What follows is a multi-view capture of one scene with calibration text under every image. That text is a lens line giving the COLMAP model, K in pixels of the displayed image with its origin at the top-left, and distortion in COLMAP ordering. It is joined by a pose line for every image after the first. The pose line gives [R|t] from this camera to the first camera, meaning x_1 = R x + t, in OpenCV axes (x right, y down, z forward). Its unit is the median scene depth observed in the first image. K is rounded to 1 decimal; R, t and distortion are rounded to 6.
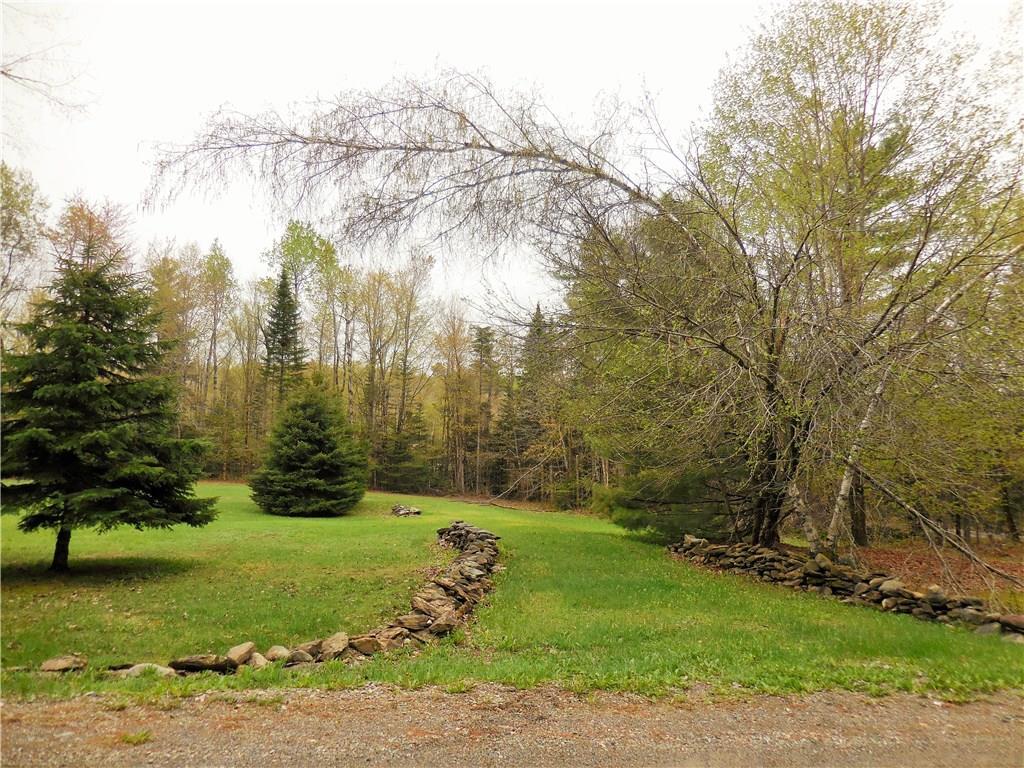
lens RADIAL K [[763.9, 0, 513.0], [0, 763.9, 386.9], [0, 0, 1]] dist [-0.003980, 0.003757]
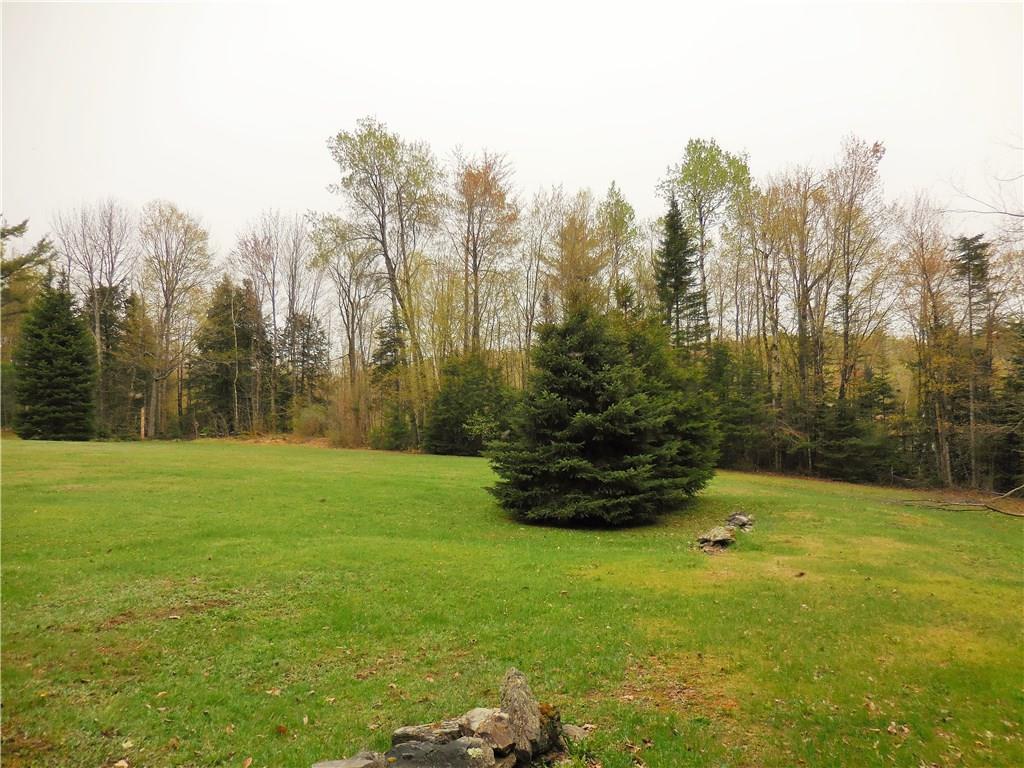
lens RADIAL K [[763.9, 0, 513.1], [0, 763.9, 377.5], [0, 0, 1]] dist [-0.003980, 0.003757]
pose [[0.818247, -0.040414, -0.573444, 0.011201], [0.048585, 0.998818, -0.001066, 0.027597], [0.572809, -0.026988, 0.819244, 0.239841]]
